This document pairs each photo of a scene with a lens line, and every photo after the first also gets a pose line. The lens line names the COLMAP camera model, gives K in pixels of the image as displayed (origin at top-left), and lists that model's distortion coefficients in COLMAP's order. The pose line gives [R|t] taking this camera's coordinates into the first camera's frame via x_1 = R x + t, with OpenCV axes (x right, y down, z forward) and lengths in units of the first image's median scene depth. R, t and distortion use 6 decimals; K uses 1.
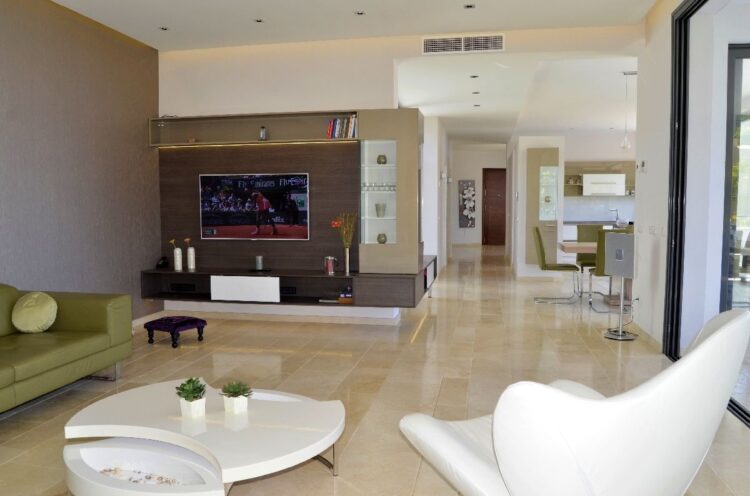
lens RADIAL K [[580.8, 0, 405.3], [0, 580.8, 254.7], [0, 0, 1]] dist [-0.037199, -0.000031]
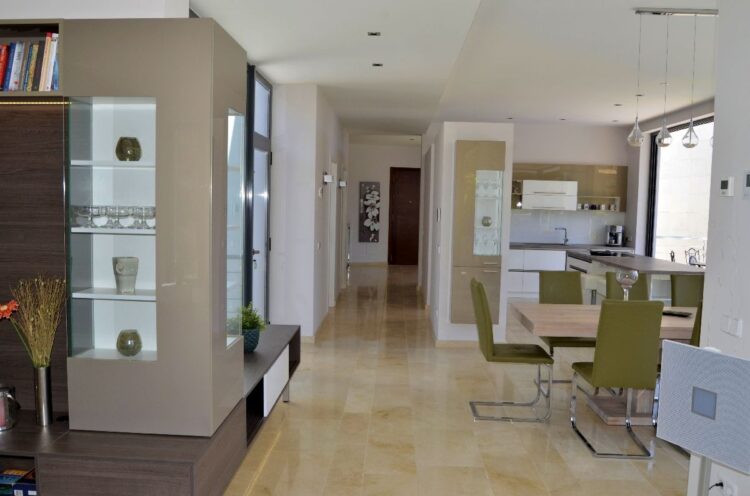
lens RADIAL K [[601.3, 0, 372.7], [0, 601.3, 247.7], [0, 0, 1]] dist [-0.048084, -0.002397]
pose [[0.994684, 0.019209, 0.101169, 0.040776], [-0.018352, 0.999787, -0.009394, -0.044002], [-0.101328, 0.007488, 0.994825, 0.266555]]
